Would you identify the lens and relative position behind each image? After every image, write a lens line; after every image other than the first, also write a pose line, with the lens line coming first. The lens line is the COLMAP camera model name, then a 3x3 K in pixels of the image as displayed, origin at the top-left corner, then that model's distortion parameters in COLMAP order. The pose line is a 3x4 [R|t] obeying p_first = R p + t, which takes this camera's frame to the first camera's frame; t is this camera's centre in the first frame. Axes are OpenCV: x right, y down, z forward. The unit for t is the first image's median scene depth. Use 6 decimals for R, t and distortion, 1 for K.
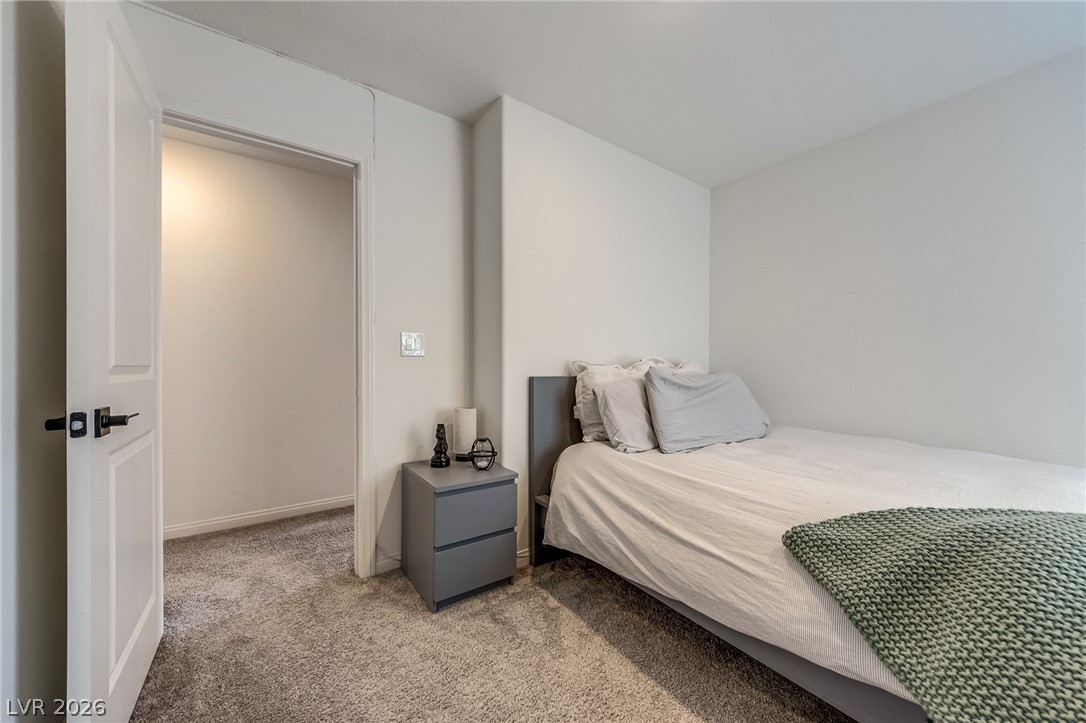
lens RADIAL K [[397.7, 0, 542.4], [0, 397.7, 366.6], [0, 0, 1]] dist [0.009786, 0.000048]
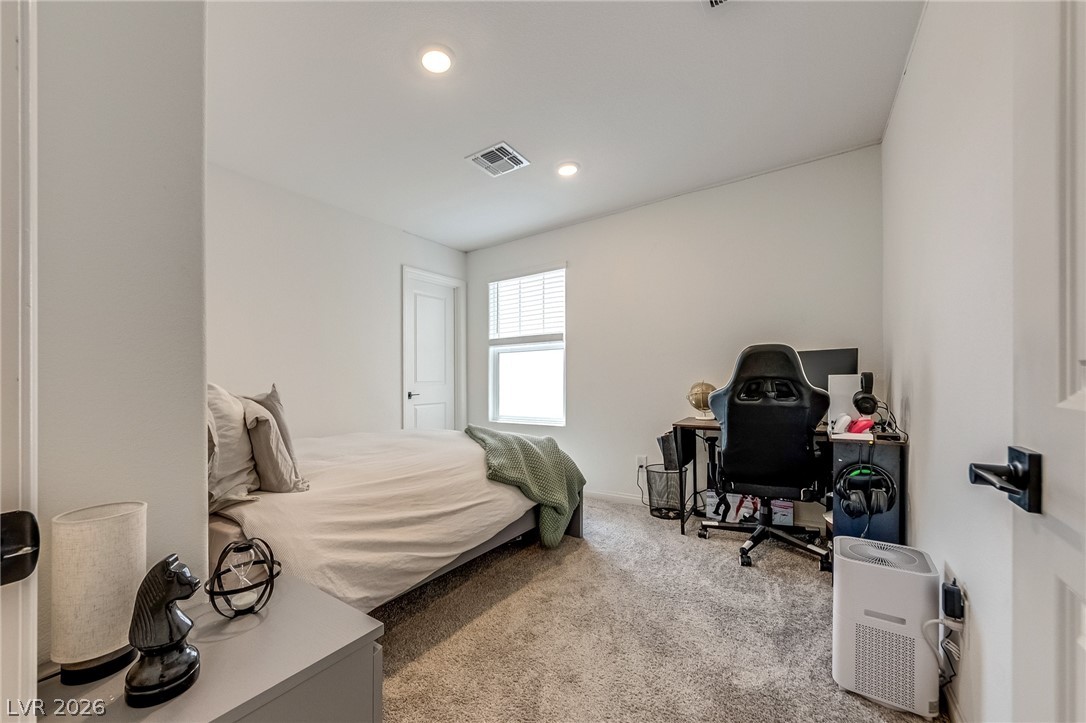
lens RADIAL K [[397.7, 0, 533.7], [0, 397.7, 370.4], [0, 0, 1]] dist [0.009786, 0.000048]
pose [[-0.319561, 0.010208, 0.947511, -0.960816], [0.009876, 0.999924, -0.007442, -0.021117], [-0.947514, 0.006979, -0.319637, 1.127809]]
